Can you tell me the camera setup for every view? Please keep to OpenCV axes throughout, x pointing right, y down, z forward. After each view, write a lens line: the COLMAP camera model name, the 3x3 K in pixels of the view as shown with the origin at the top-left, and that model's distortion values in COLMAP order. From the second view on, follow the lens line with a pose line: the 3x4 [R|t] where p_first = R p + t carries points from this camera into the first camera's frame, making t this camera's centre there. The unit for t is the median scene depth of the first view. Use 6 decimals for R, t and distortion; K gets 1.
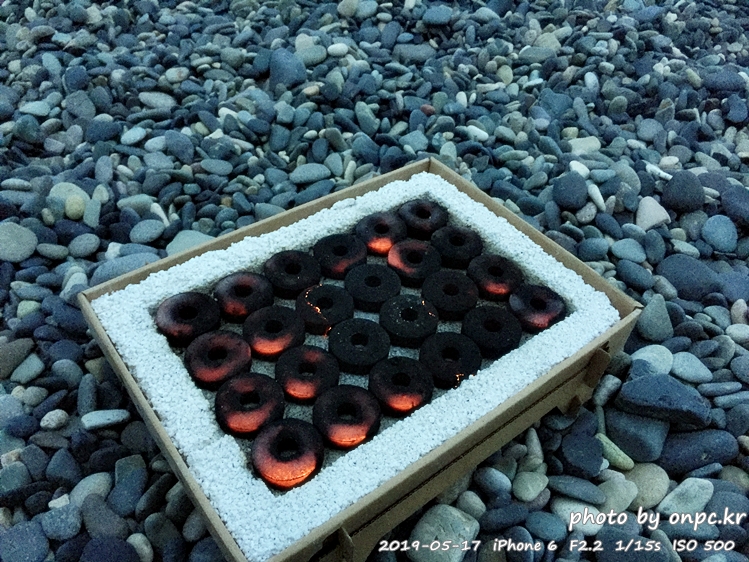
lens RADIAL K [[637.6, 0, 374.5], [0, 637.6, 281.0], [0, 0, 1]] dist [0.091491, -0.158384]
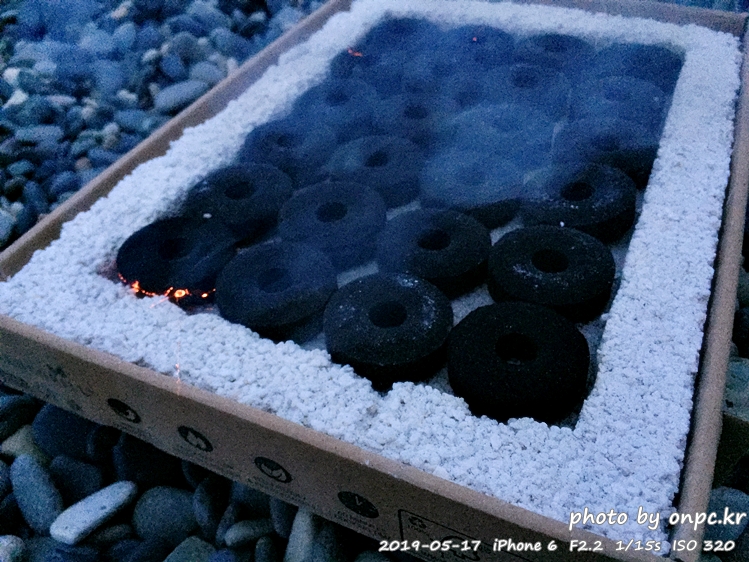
lens RADIAL K [[637.6, 0, 374.5], [0, 637.6, 281.0], [0, 0, 1]] dist [0.091491, -0.158384]
pose [[0.875436, -0.398901, 0.272928, -0.186602], [0.403285, 0.914090, 0.042431, 0.073195], [-0.266406, 0.072922, 0.961098, 0.275035]]
